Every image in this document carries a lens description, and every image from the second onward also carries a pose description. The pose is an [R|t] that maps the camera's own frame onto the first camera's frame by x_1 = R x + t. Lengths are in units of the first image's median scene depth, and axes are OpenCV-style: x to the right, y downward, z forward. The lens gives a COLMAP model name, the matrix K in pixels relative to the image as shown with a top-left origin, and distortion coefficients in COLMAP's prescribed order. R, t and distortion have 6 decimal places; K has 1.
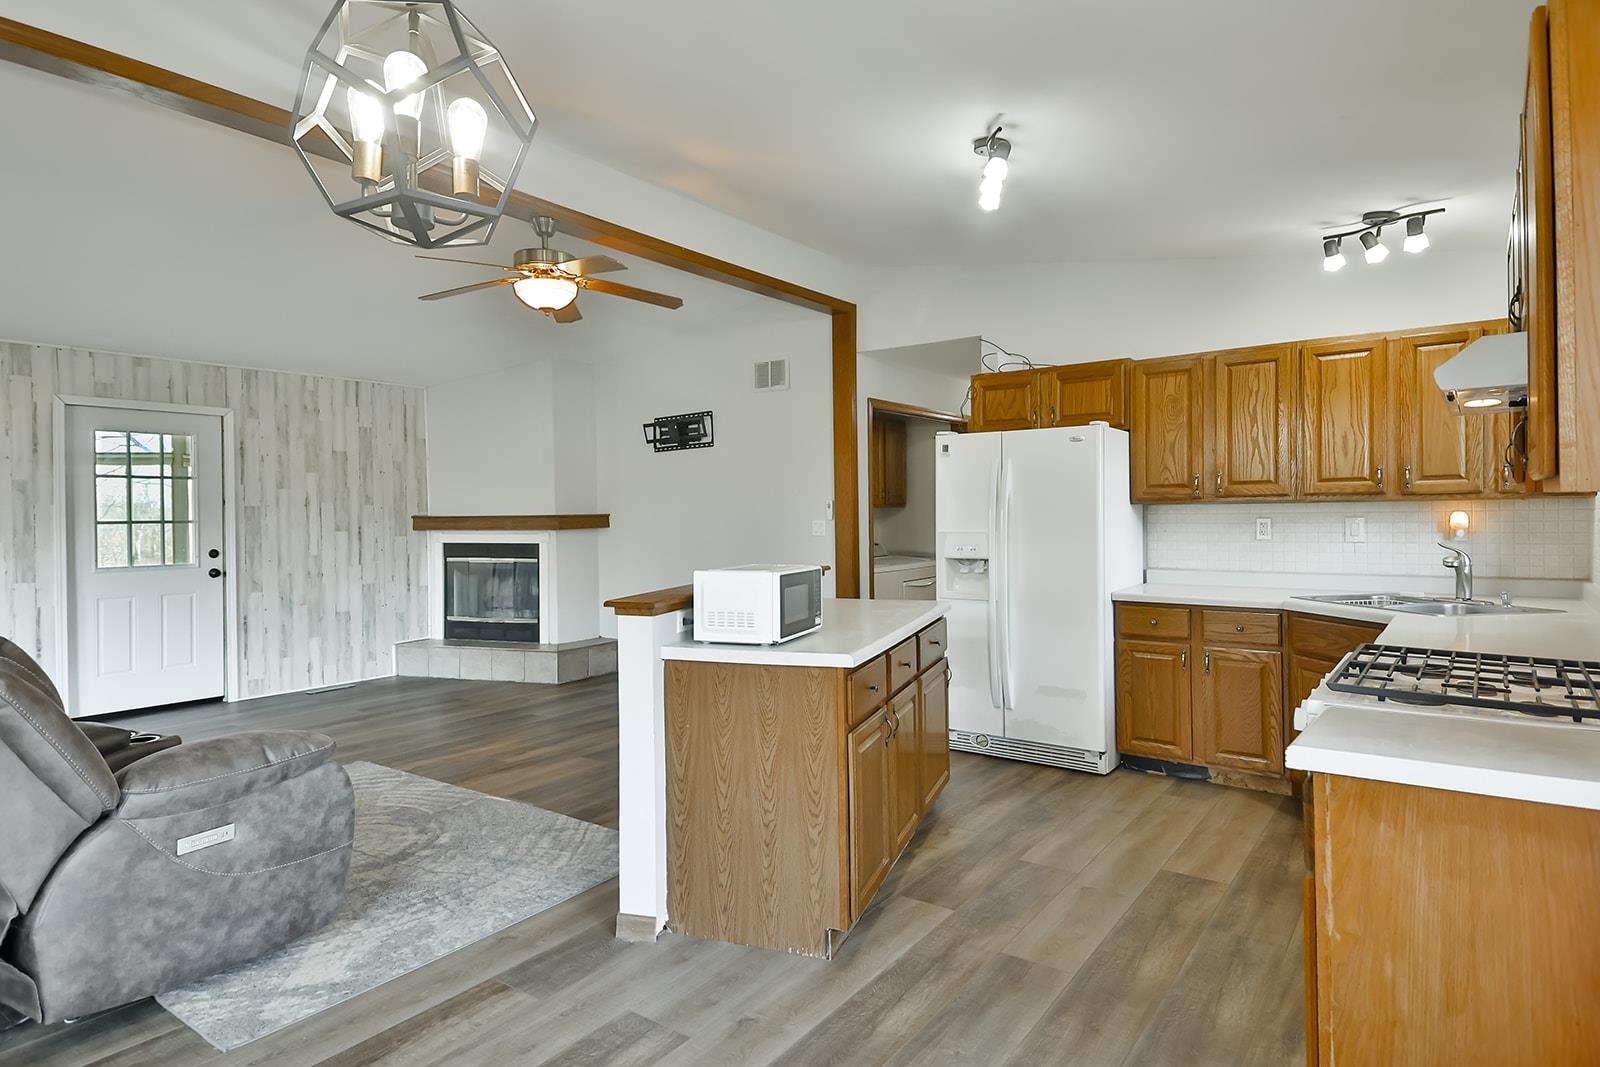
lens RADIAL K [[908.5, 0, 795.2], [0, 908.5, 525.2], [0, 0, 1]] dist [0.058054, -0.001559]
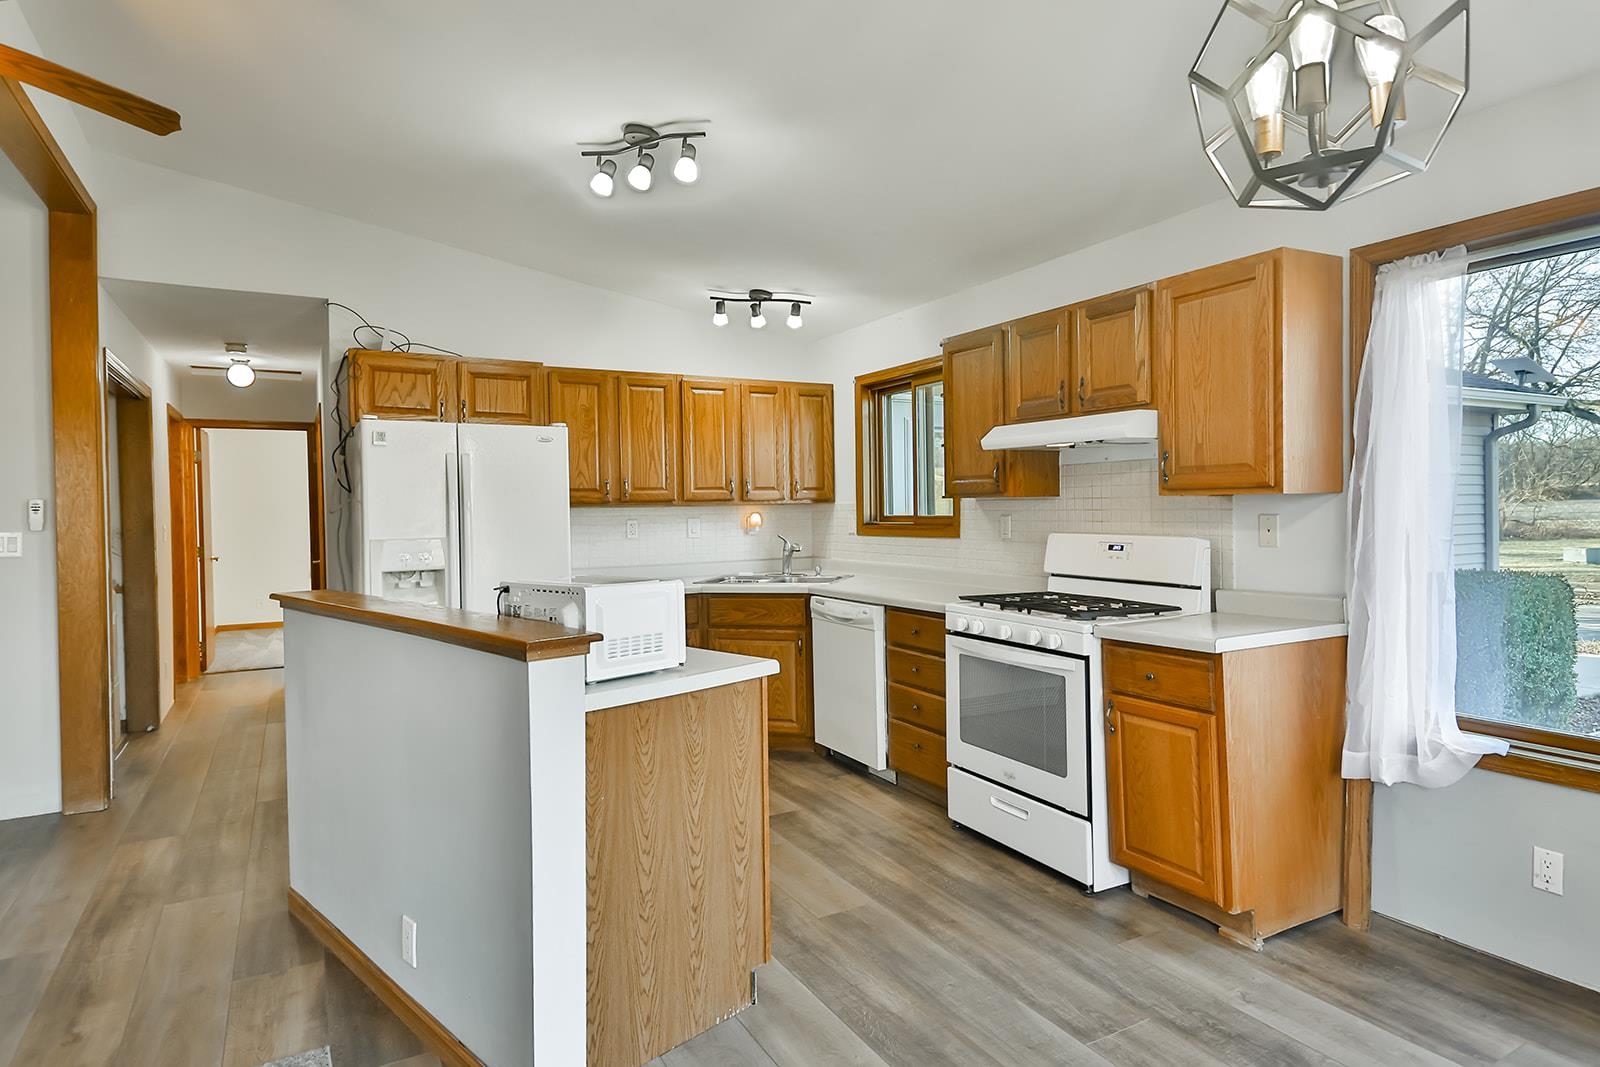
lens RADIAL K [[908.5, 0, 796.2], [0, 908.5, 520.1], [0, 0, 1]] dist [0.058054, -0.001559]
pose [[0.403787, -0.005884, 0.914834, -0.735119], [0.023009, 0.999728, -0.003726, 0.002630], [-0.914564, 0.022553, 0.403813, 0.560203]]
